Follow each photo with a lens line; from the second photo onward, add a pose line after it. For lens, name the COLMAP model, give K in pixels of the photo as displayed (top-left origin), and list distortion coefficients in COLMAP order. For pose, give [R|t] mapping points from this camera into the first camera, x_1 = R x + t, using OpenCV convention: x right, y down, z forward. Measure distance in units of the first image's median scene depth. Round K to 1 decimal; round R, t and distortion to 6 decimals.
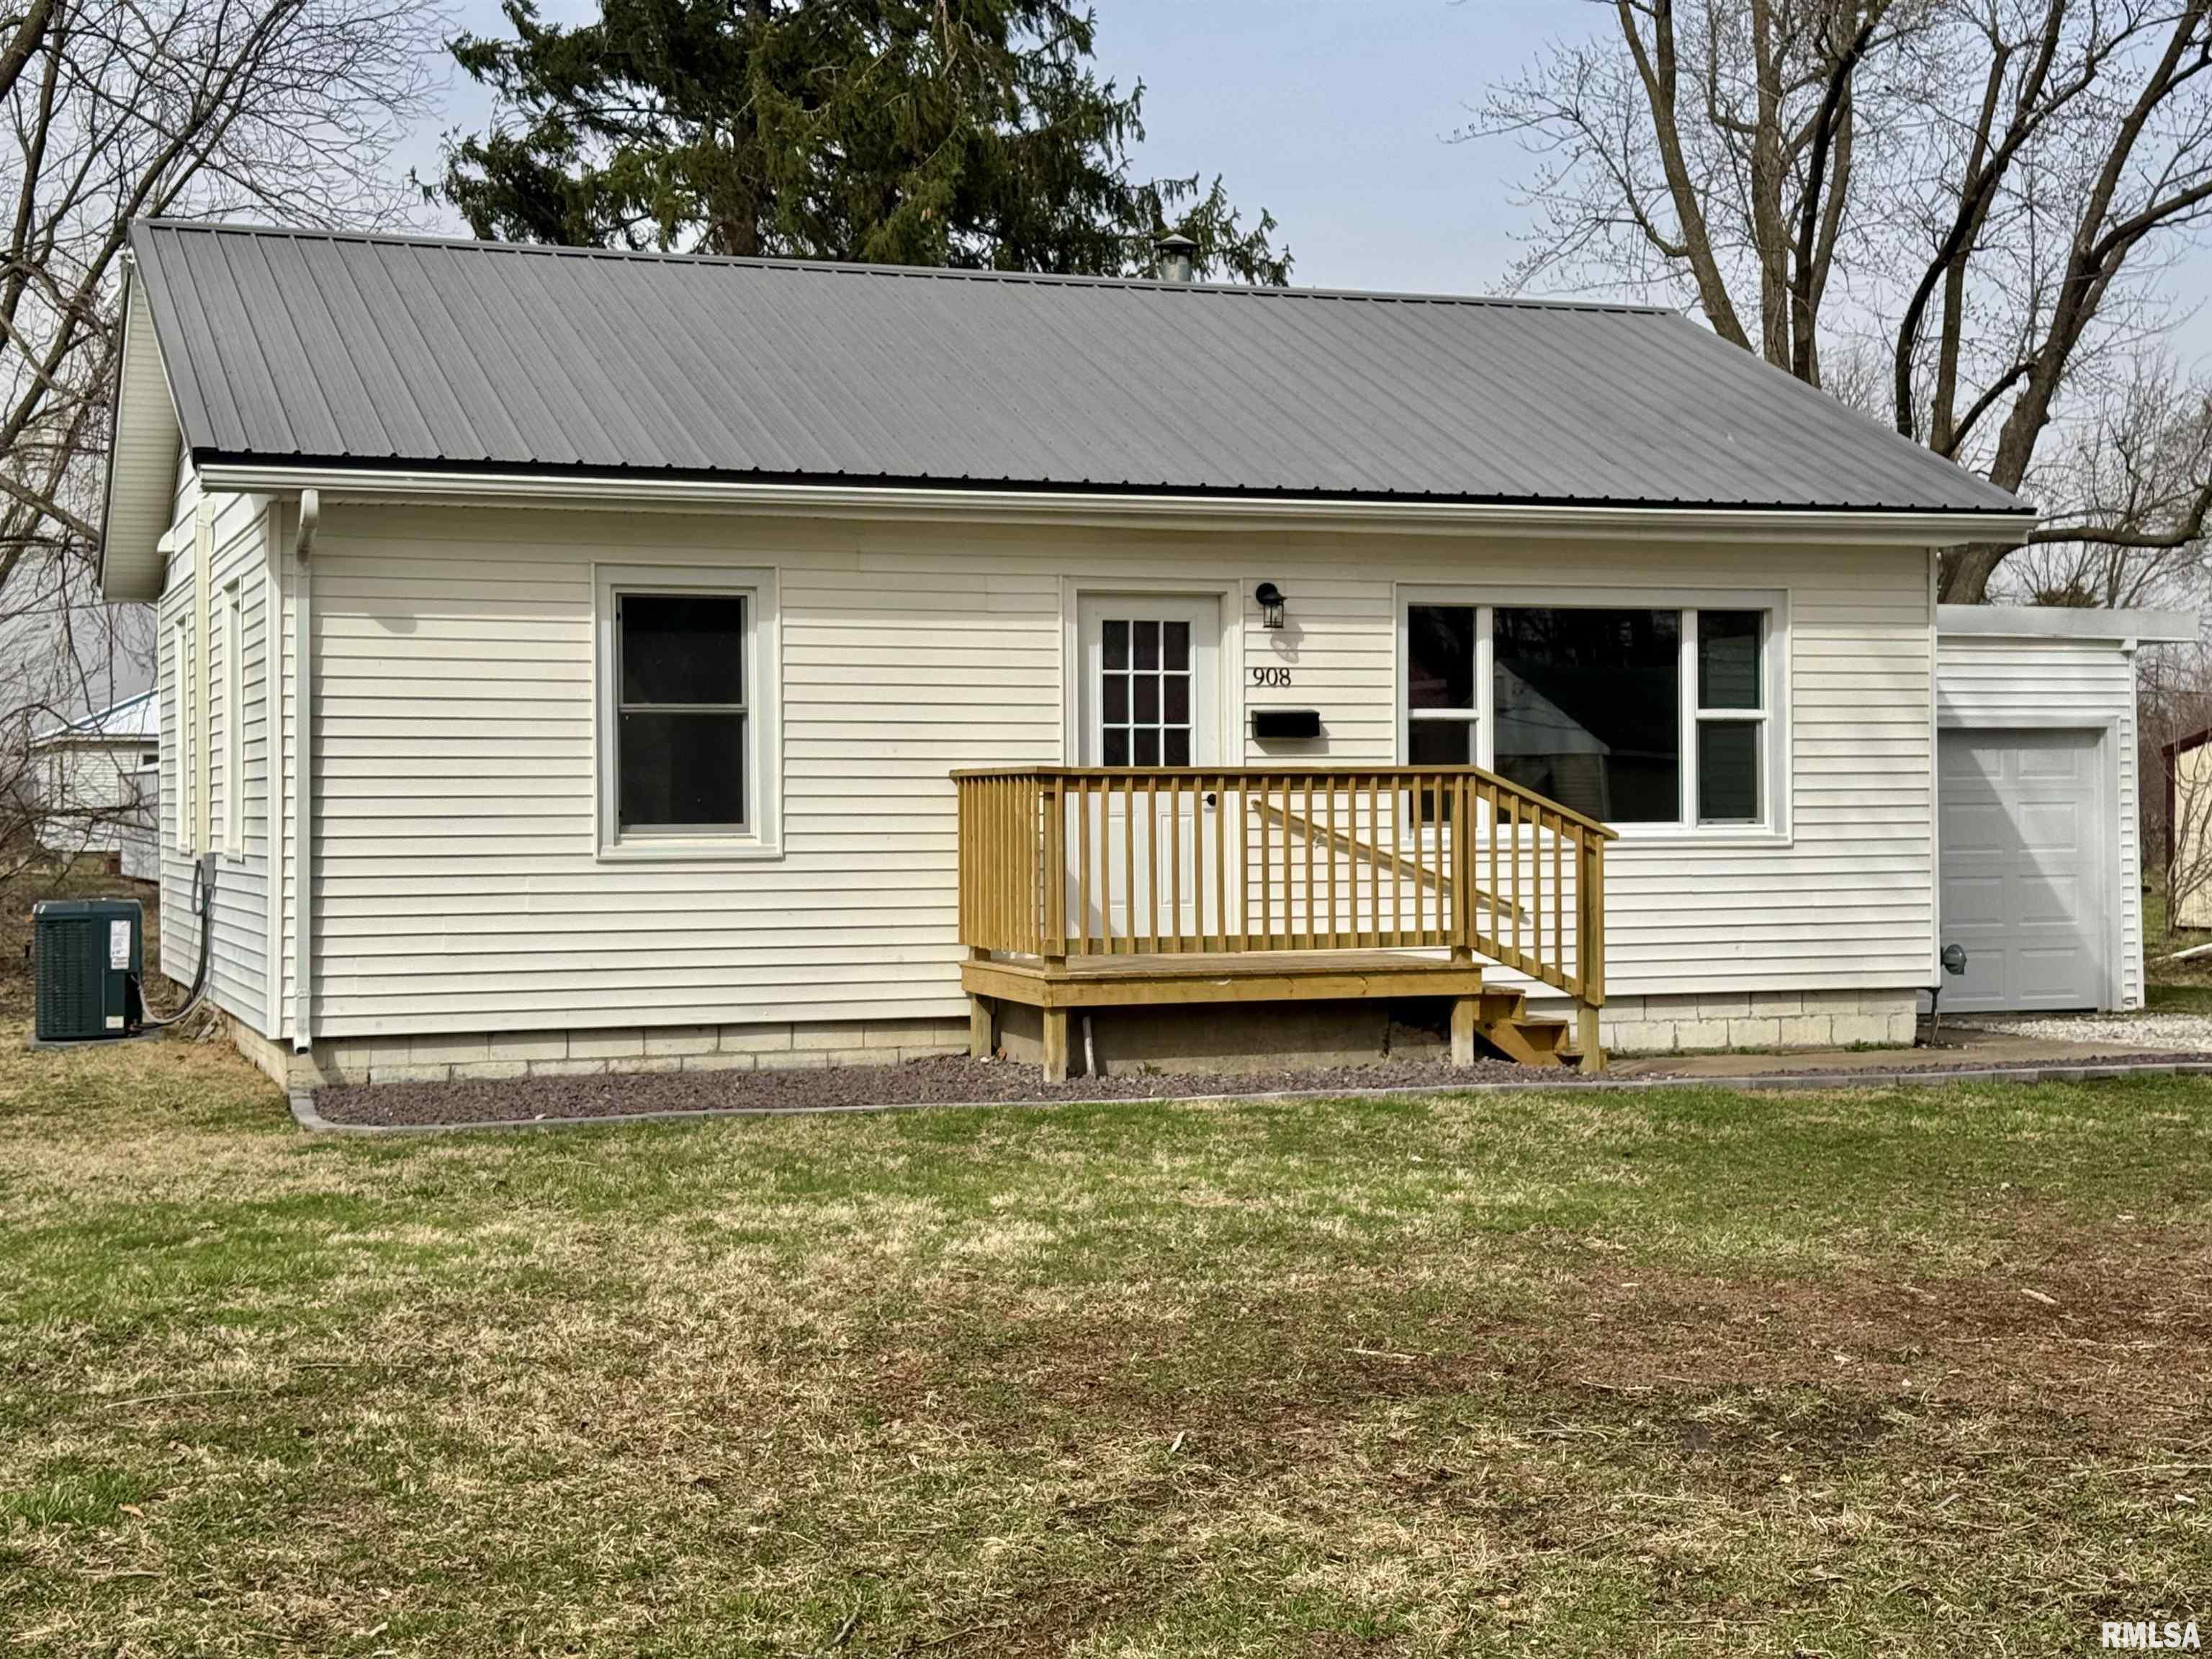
lens RADIAL K [[3097.0, 0, 1096.1], [0, 3097.0, 834.2], [0, 0, 1]] dist [0.118334, 0.000000]
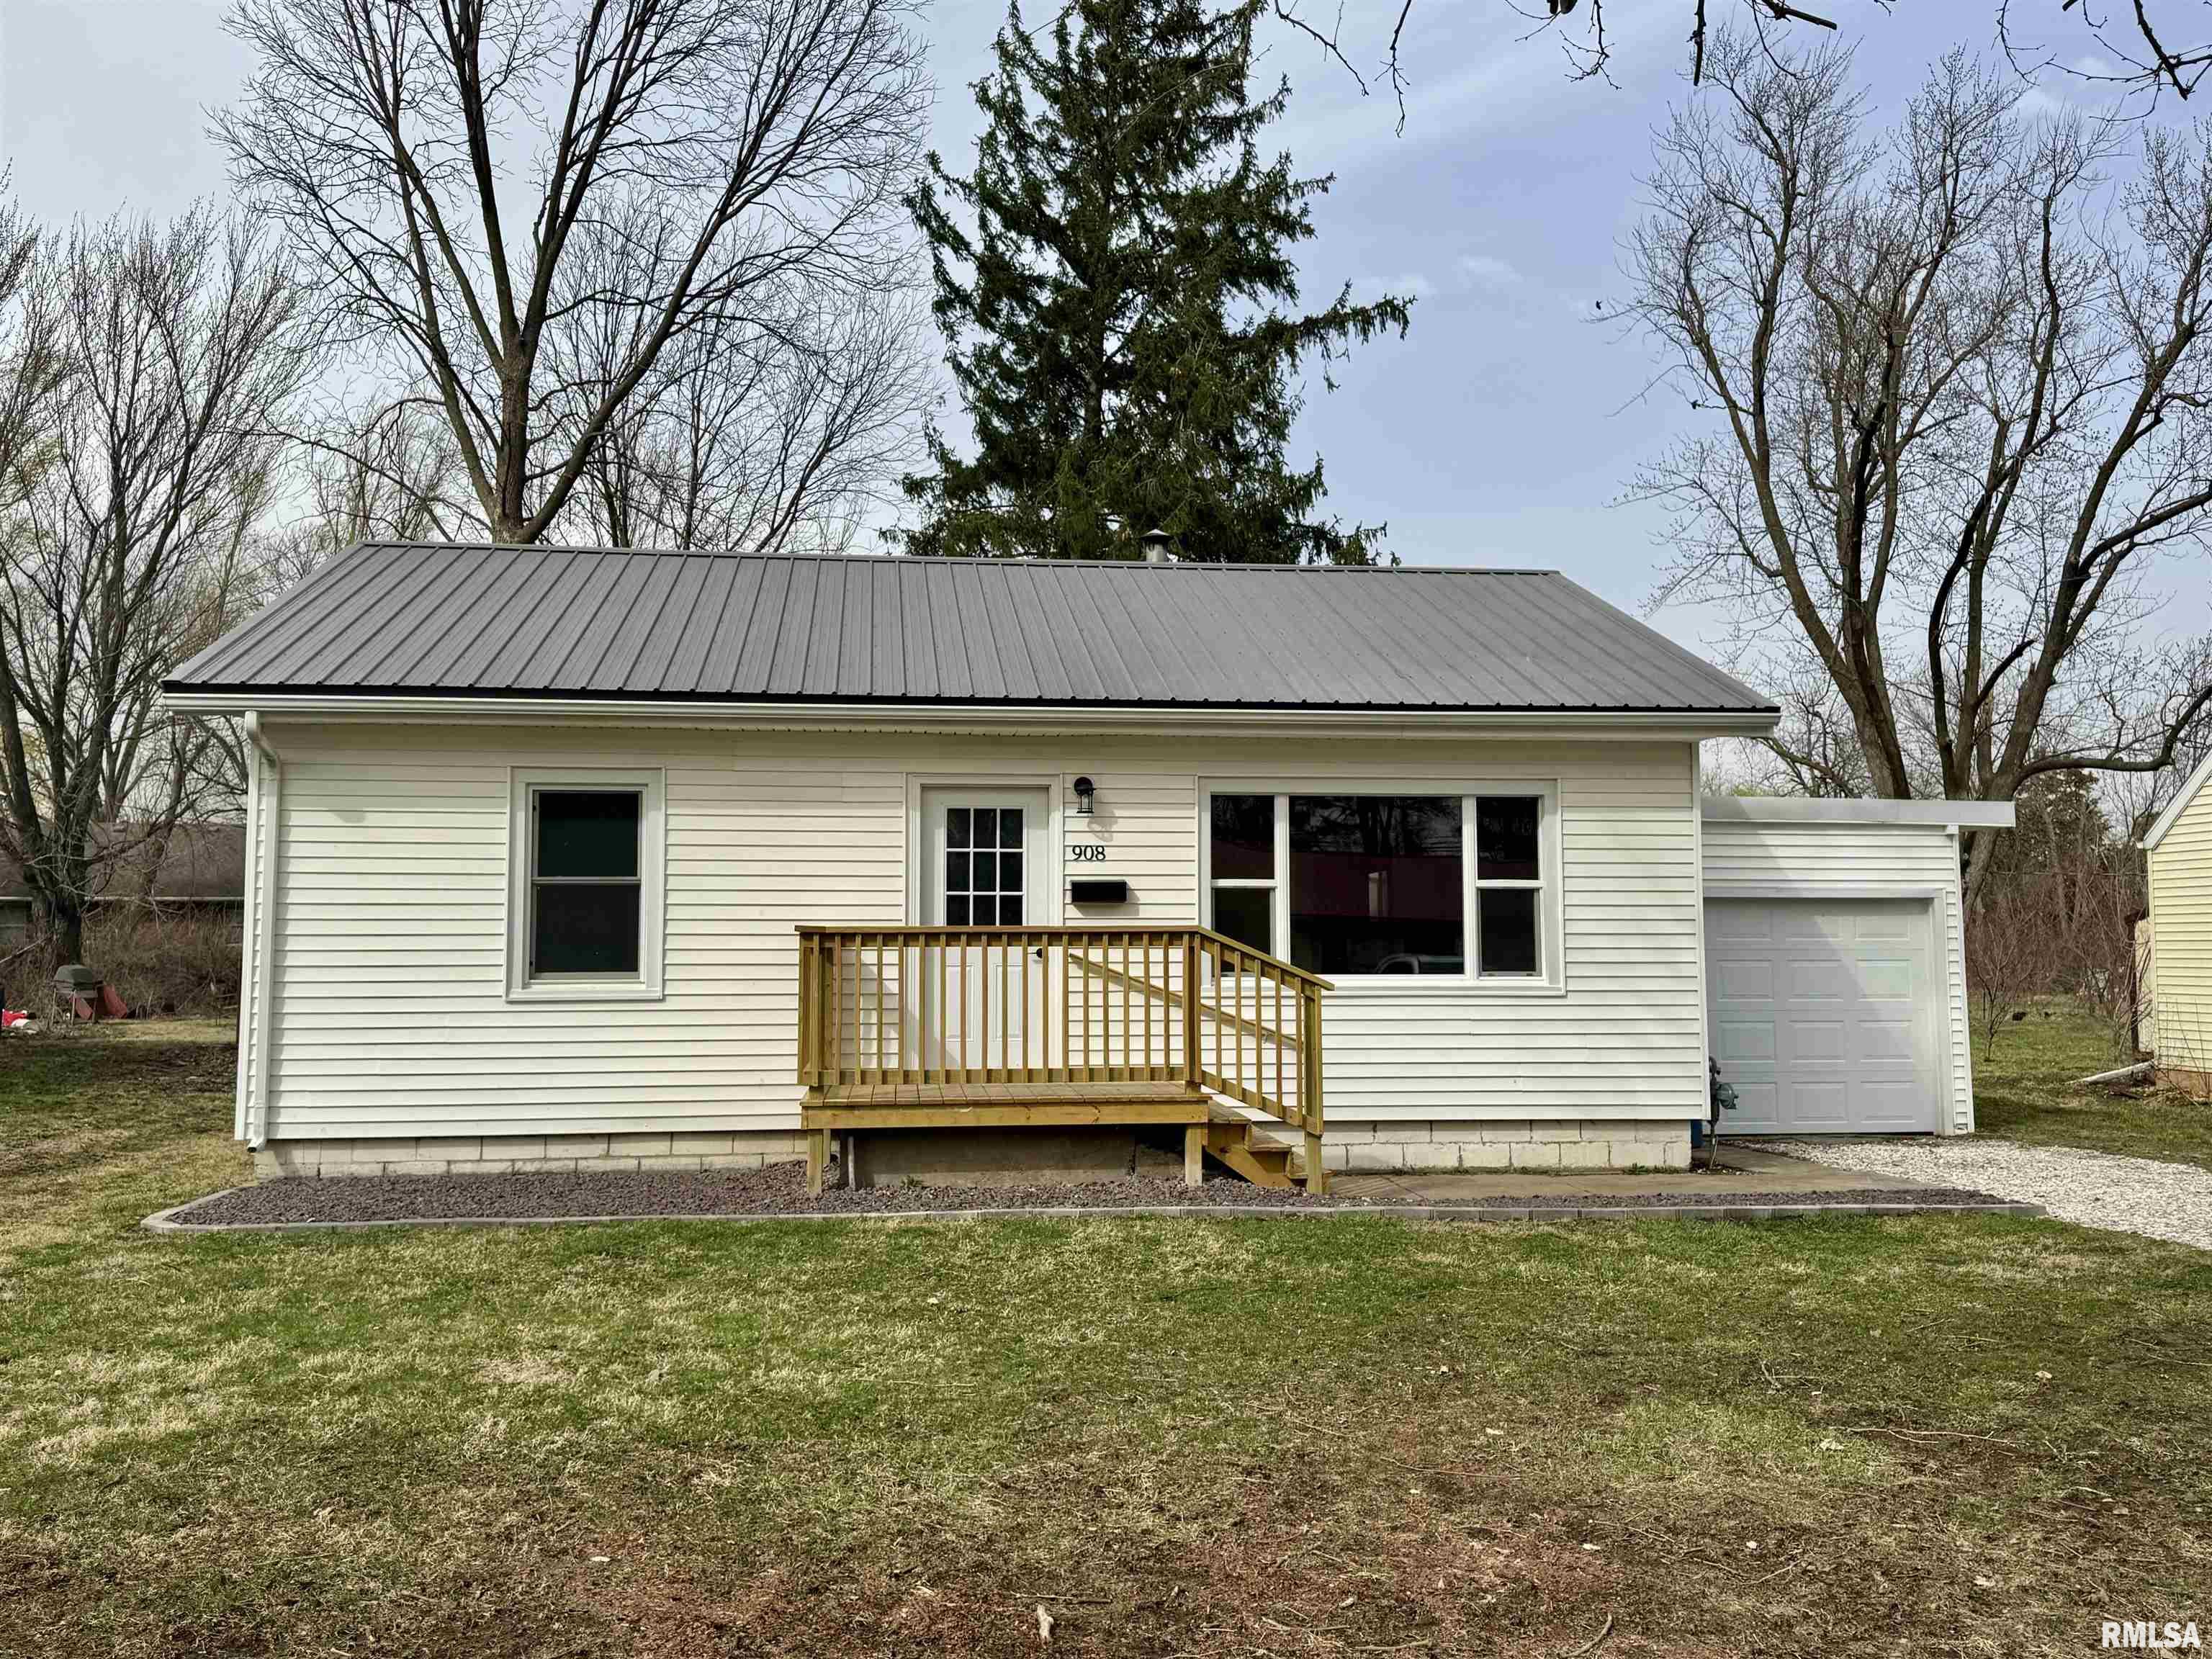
lens RADIAL K [[1854.4, 0, 1117.0], [0, 1854.4, 812.6], [0, 0, 1]] dist [0.065331, -0.070305]
pose [[0.973699, -0.013191, -0.227456, 0.233638], [-0.006371, 0.996356, -0.085054, -0.004407], [0.227749, 0.084266, 0.970067, 0.288795]]
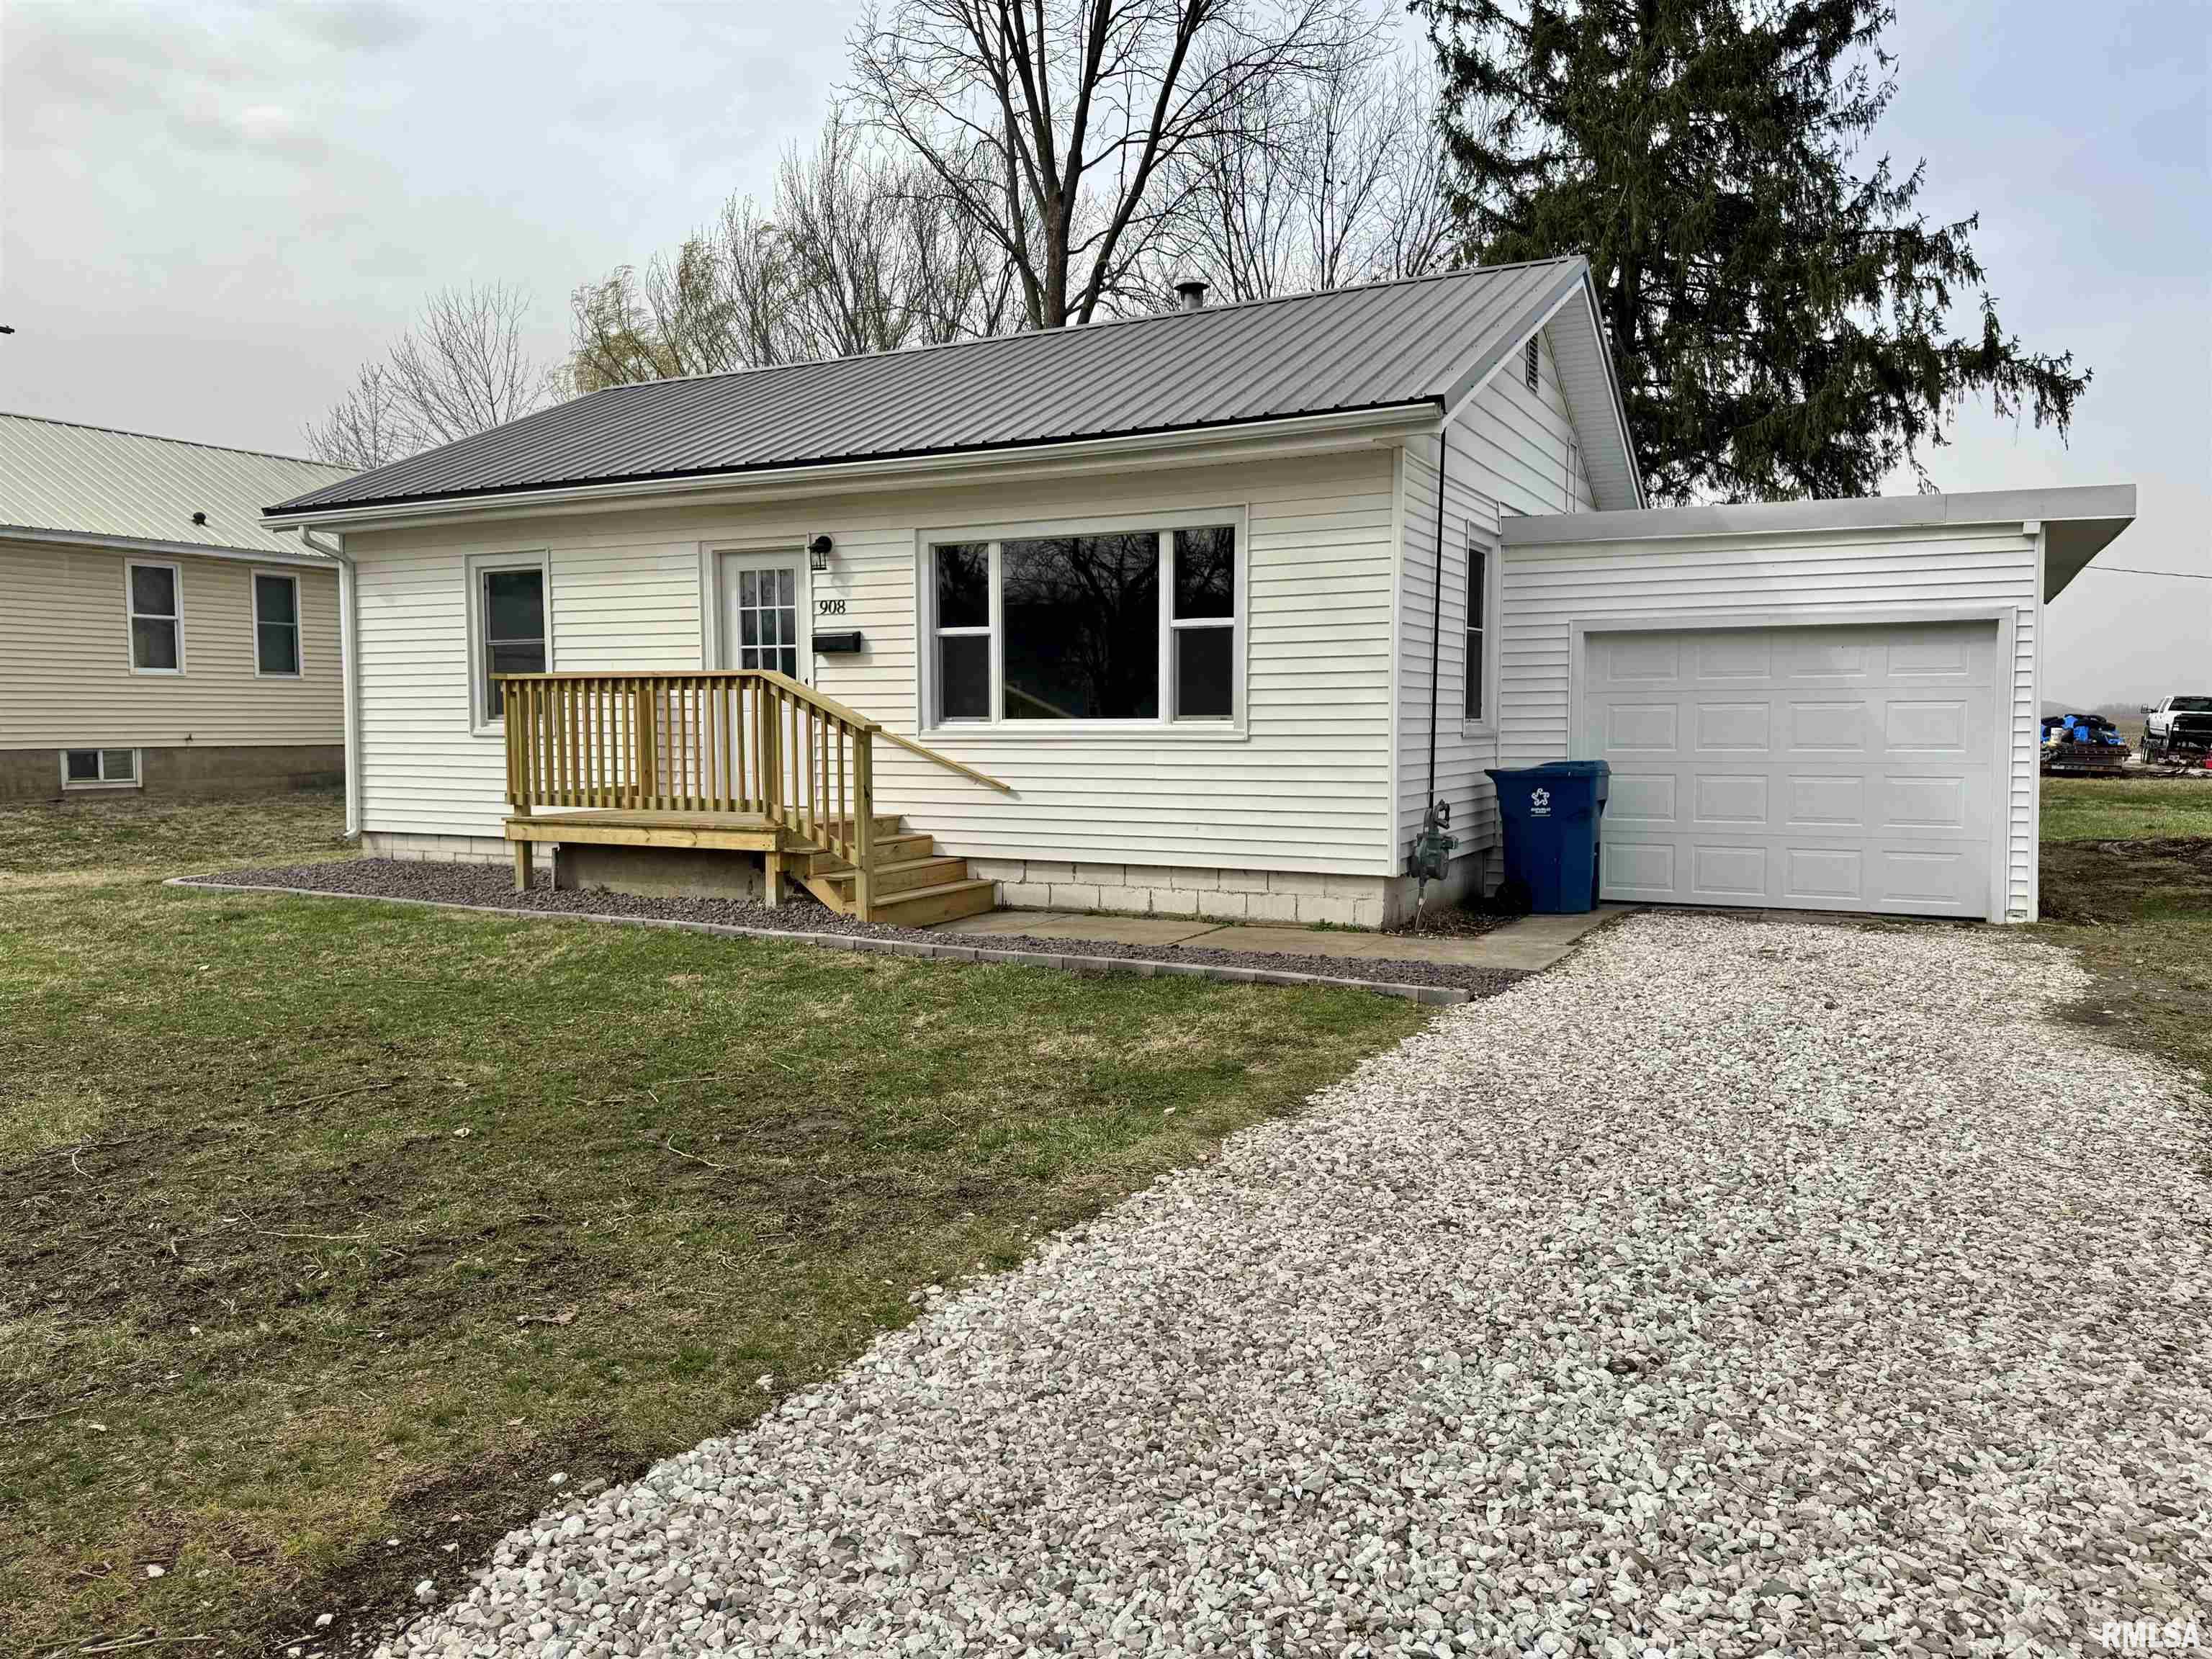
lens RADIAL K [[1555.2, 0, 1107.4], [0, 1555.2, 846.2], [0, 0, 1]] dist [0.051923, -0.002622]
pose [[0.673856, 0.065016, -0.735997, 0.639128], [-0.009521, 0.996802, 0.079337, -0.002200], [0.738801, -0.046455, 0.672320, 0.626252]]
